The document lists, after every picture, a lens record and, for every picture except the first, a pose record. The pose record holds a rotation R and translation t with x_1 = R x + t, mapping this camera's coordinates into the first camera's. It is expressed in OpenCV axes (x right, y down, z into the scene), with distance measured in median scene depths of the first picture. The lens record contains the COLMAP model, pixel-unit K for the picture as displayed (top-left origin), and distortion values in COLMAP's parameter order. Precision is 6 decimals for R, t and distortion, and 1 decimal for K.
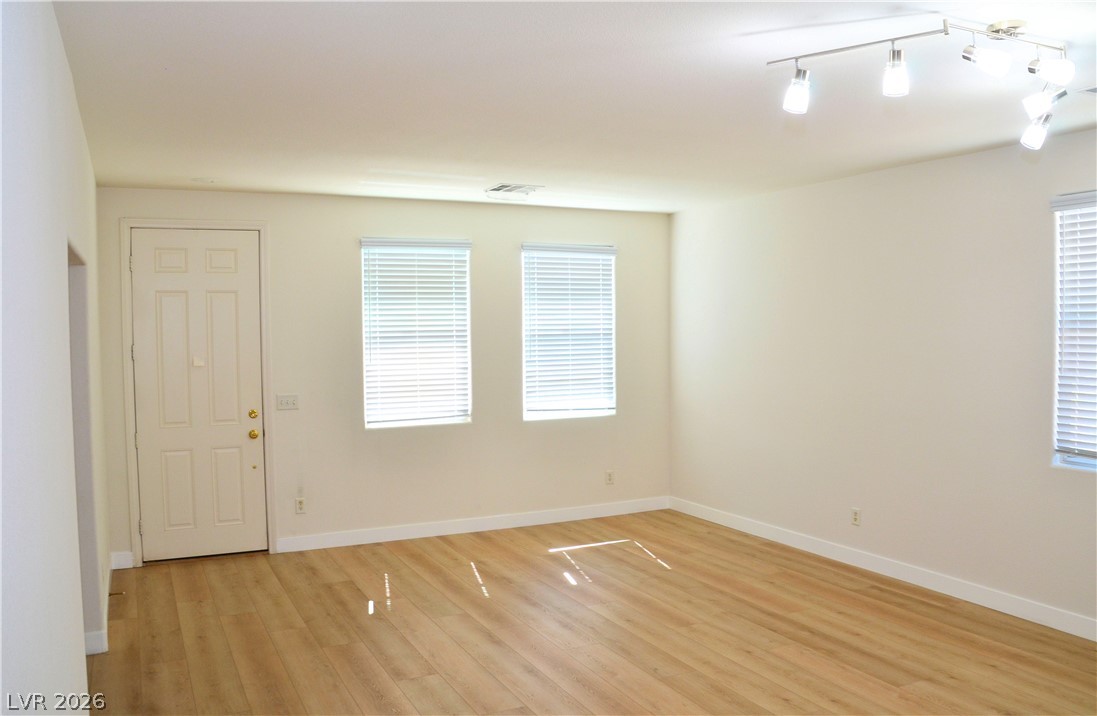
lens RADIAL K [[906.1, 0, 546.3], [0, 906.1, 355.4], [0, 0, 1]] dist [-0.181128, 0.097327]
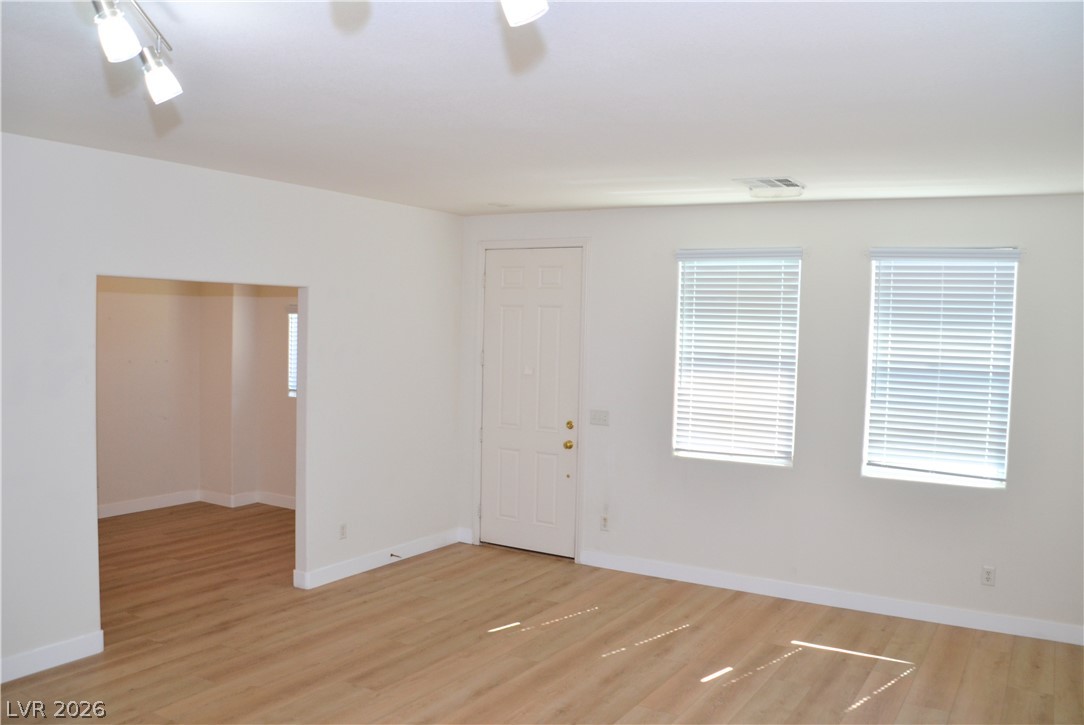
lens RADIAL K [[887.3, 0, 542.0], [0, 887.3, 362.5], [0, 0, 1]] dist [-0.136558, 0.005663]
pose [[0.538290, 0.056945, -0.840834, 0.488109], [-0.066280, 0.997485, 0.025123, -0.028605], [0.840149, 0.042207, 0.540710, 0.388415]]
